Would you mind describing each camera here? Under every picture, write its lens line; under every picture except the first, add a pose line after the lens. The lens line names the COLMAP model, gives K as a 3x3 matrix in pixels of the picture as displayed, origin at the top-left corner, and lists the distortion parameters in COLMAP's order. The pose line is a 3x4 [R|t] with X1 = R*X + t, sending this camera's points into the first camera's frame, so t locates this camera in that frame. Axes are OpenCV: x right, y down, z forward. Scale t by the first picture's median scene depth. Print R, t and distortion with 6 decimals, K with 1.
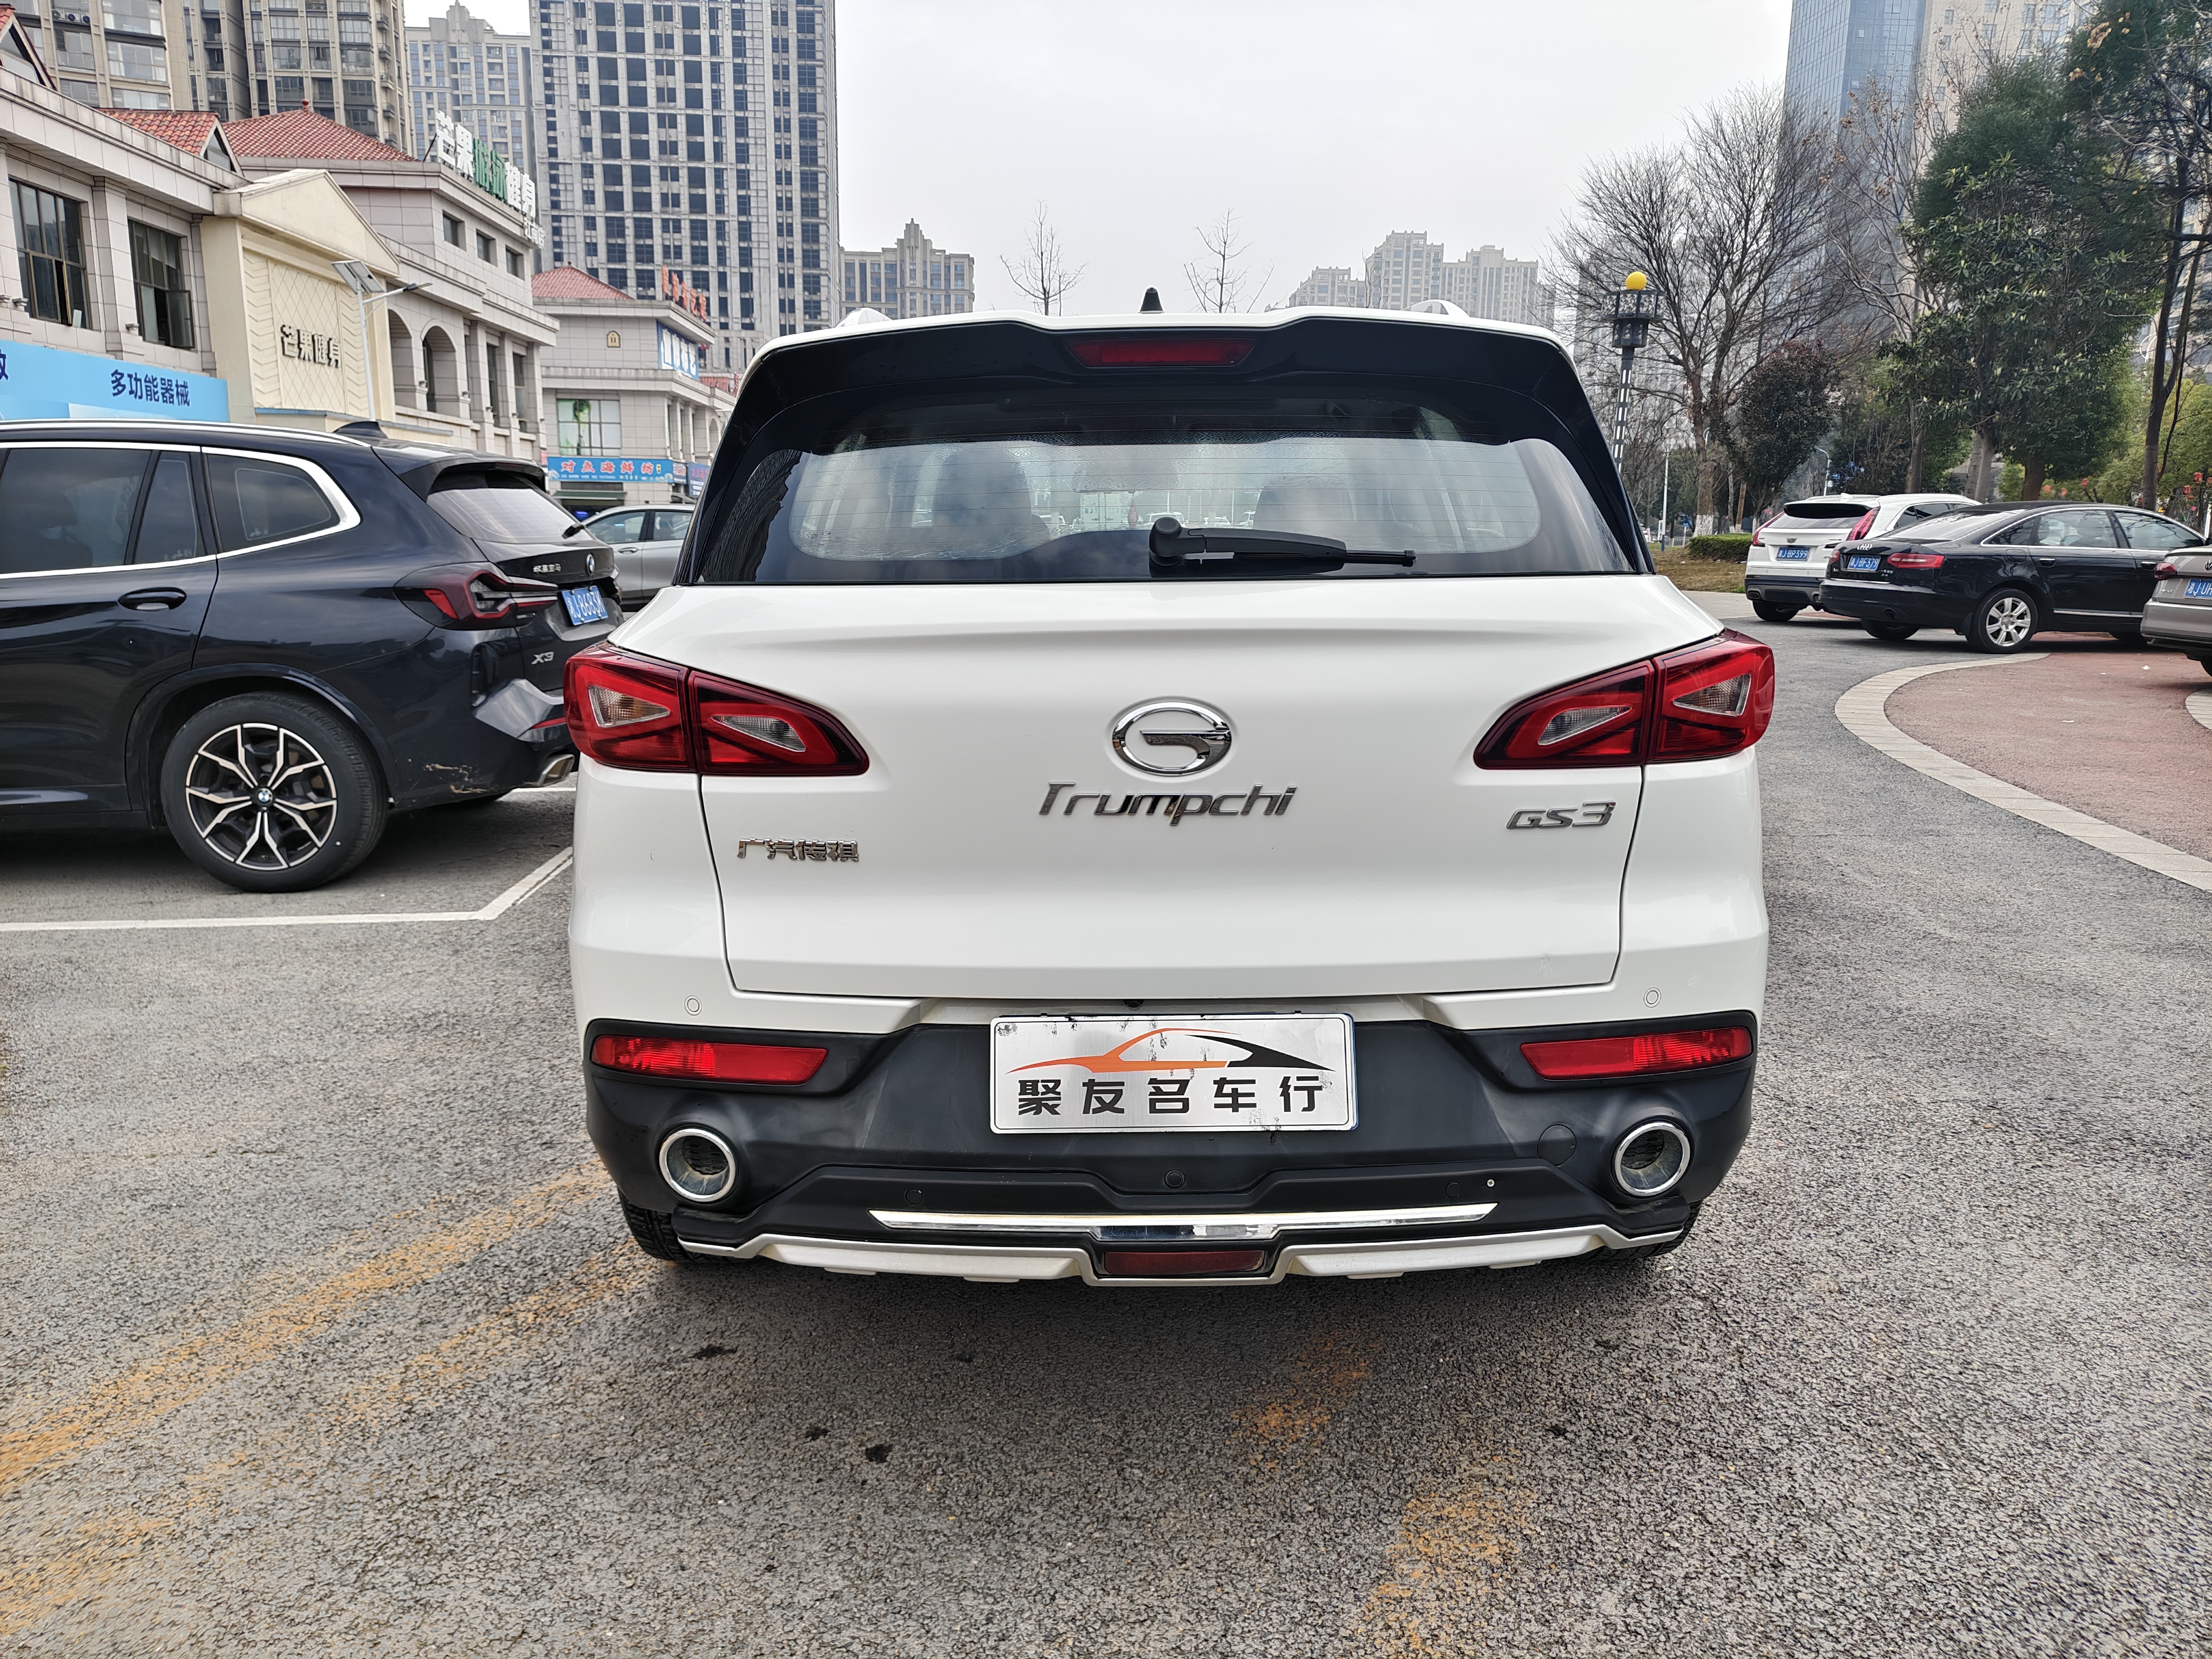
lens RADIAL K [[1493.9, 0, 1106.0], [0, 1493.9, 829.5], [0, 0, 1]] dist [0.042993, -0.034211]
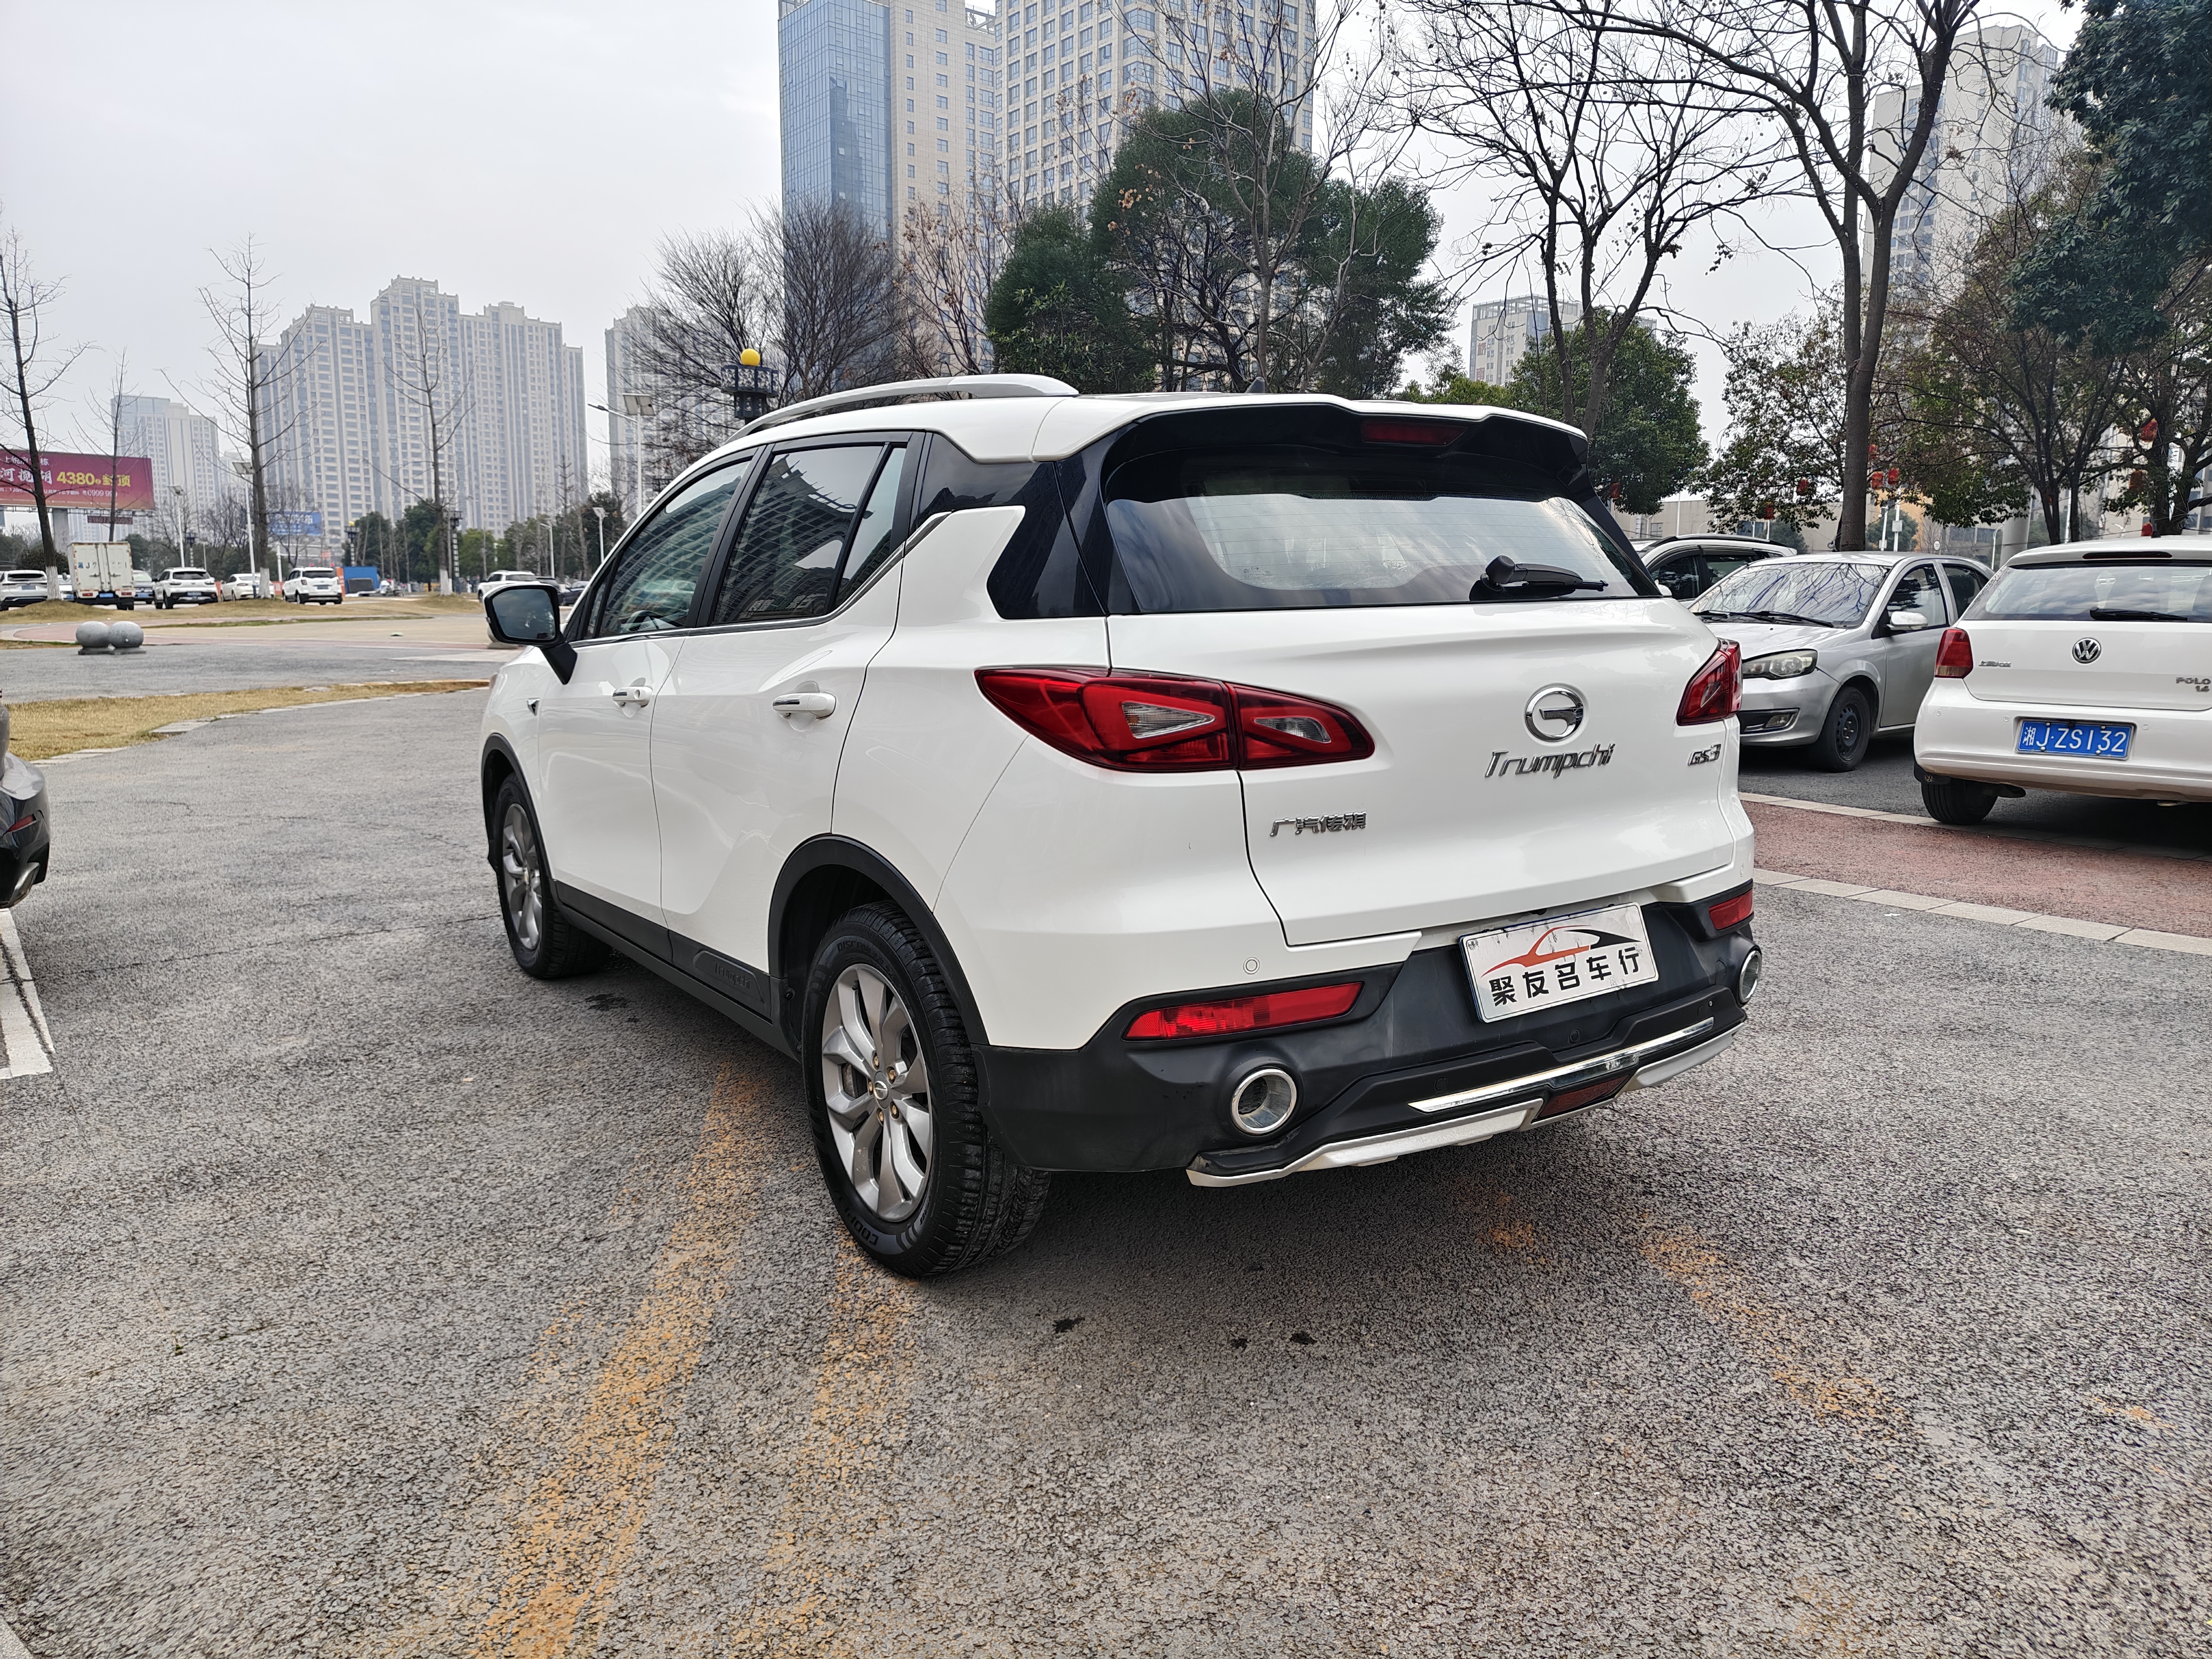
lens RADIAL K [[1493.9, 0, 1106.0], [0, 1493.9, 829.5], [0, 0, 1]] dist [0.042993, -0.034211]
pose [[0.827012, -0.092977, 0.554443, -0.033406], [0.115022, 0.993350, -0.004988, 0.000126], [-0.550292, 0.067898, 0.832207, 0.002666]]
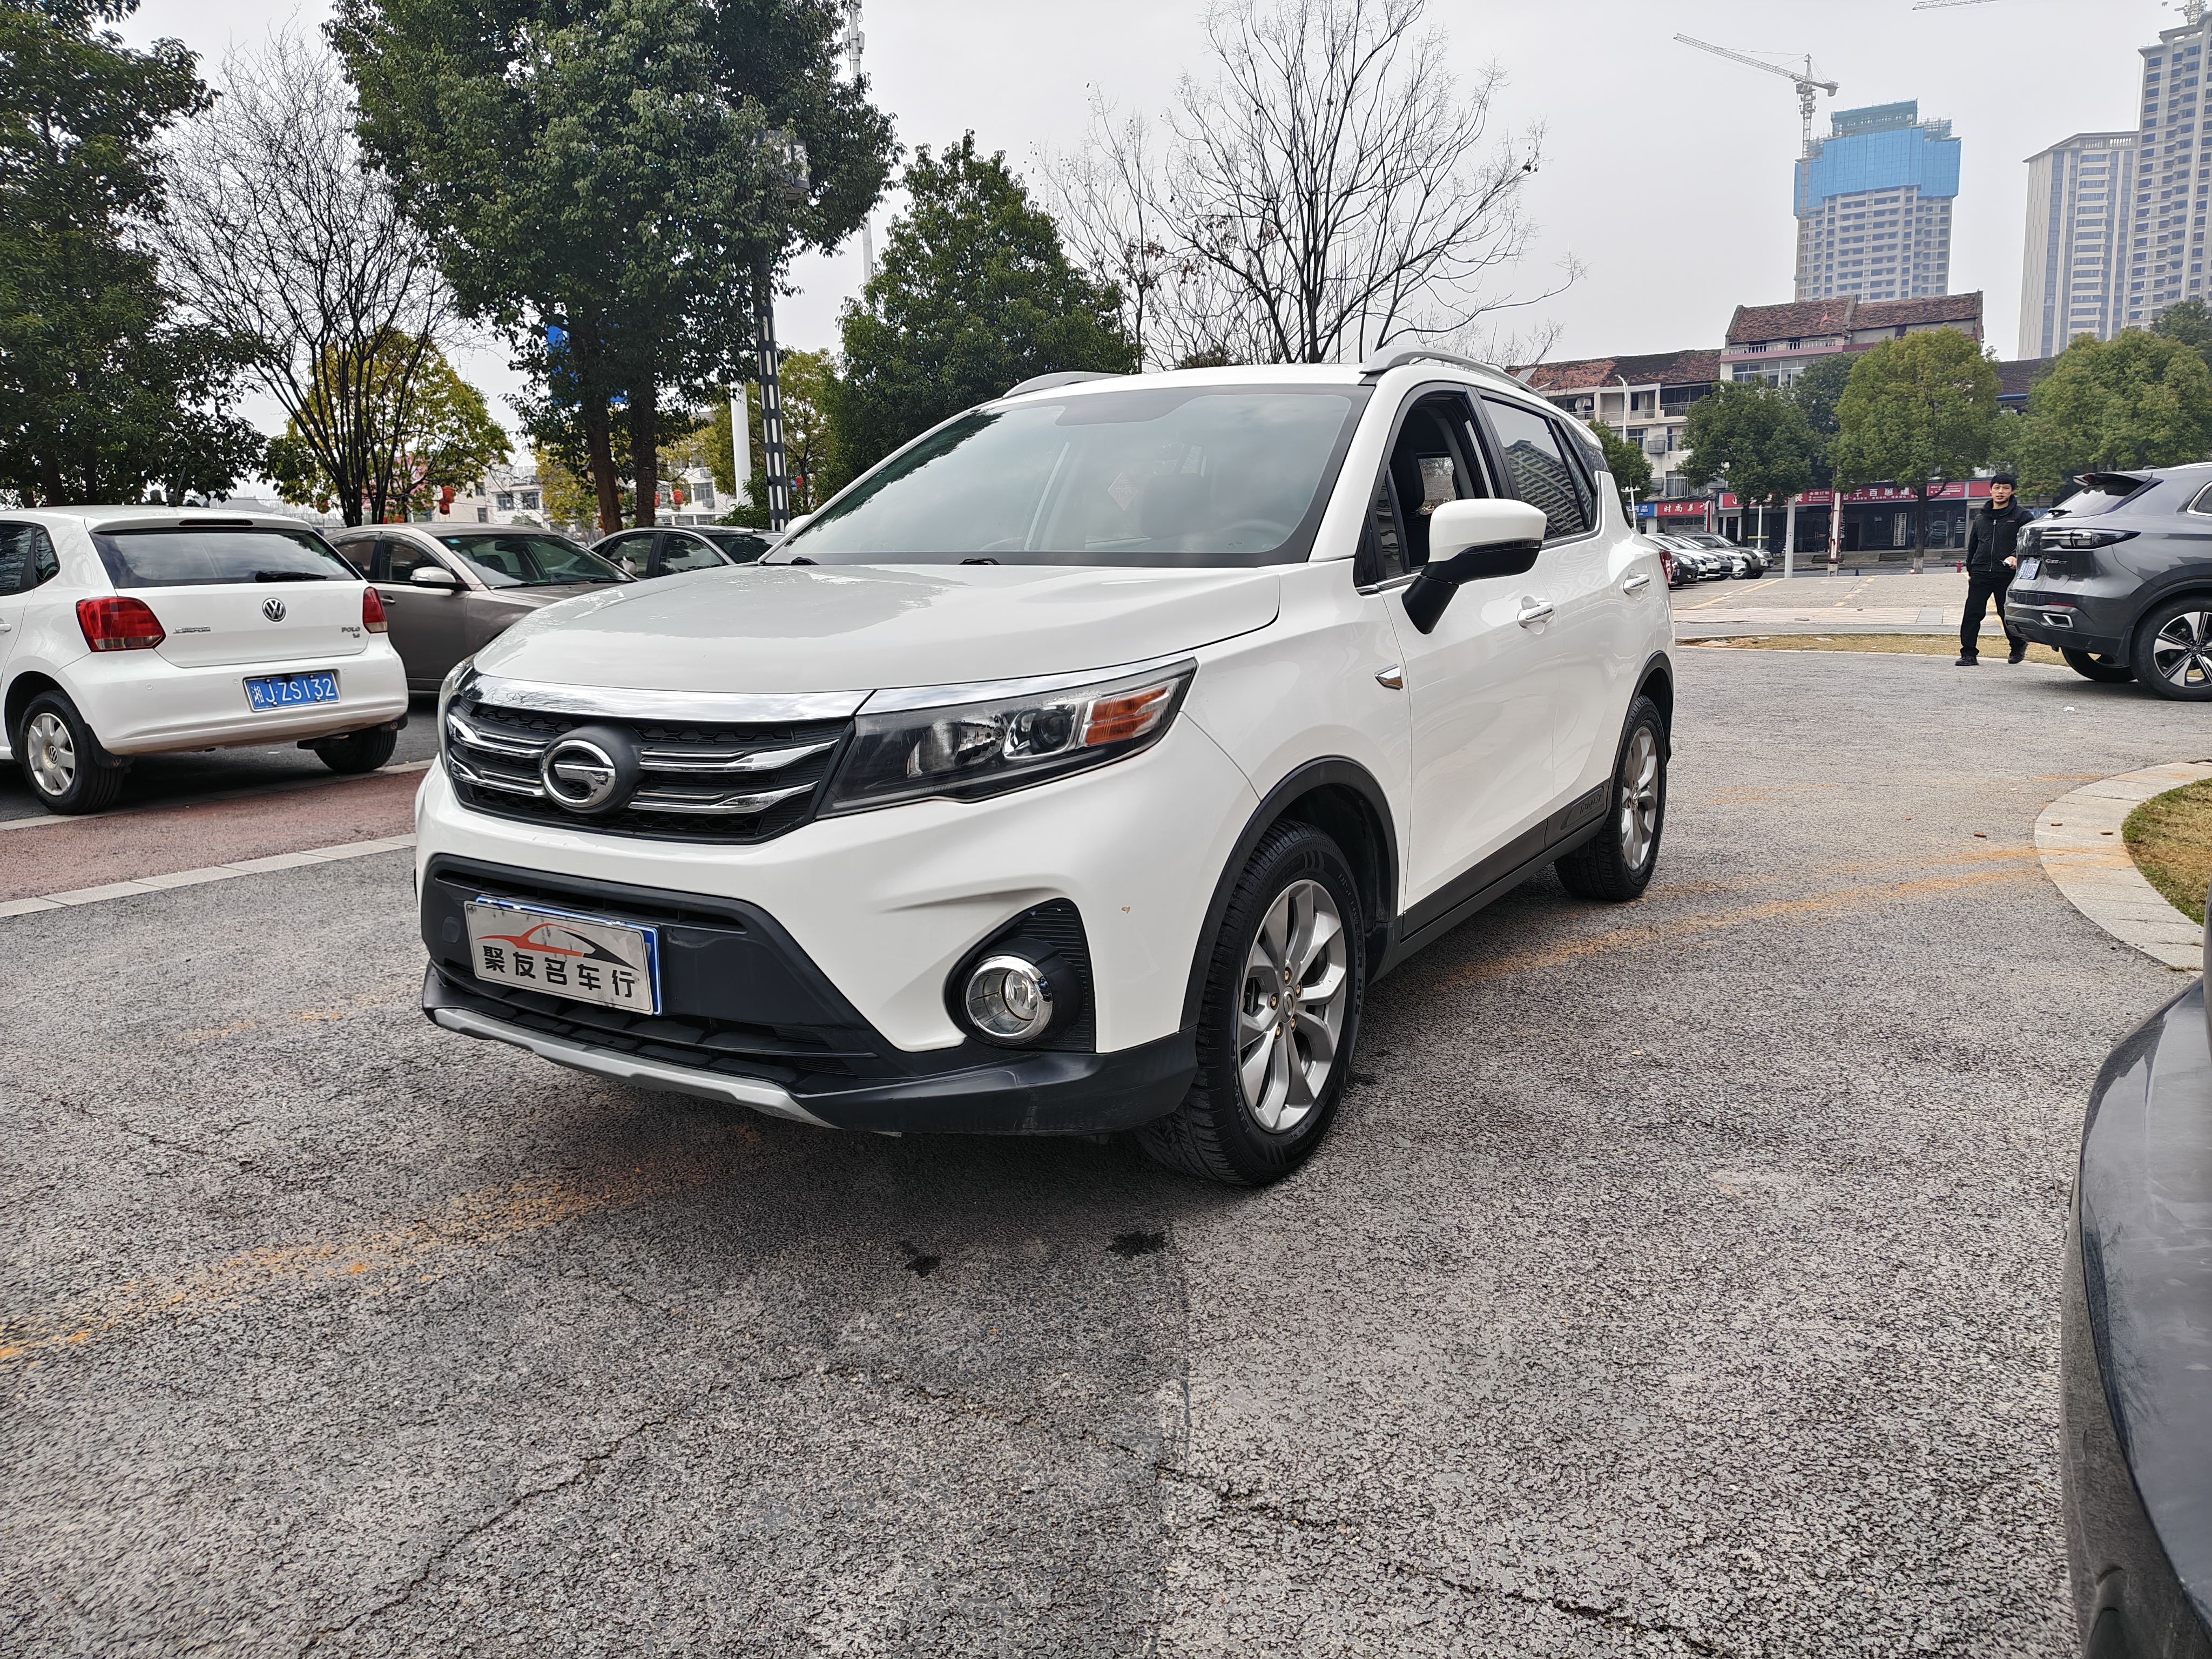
lens RADIAL K [[1524.7, 0, 1105.3], [0, 1524.7, 803.9], [0, 0, 1]] dist [0.037198, -0.029587]
pose [[-0.841470, -0.076313, 0.534887, -0.035031], [0.122690, 0.937126, 0.326714, -0.024893], [-0.526189, 0.340545, -0.779201, 0.131646]]
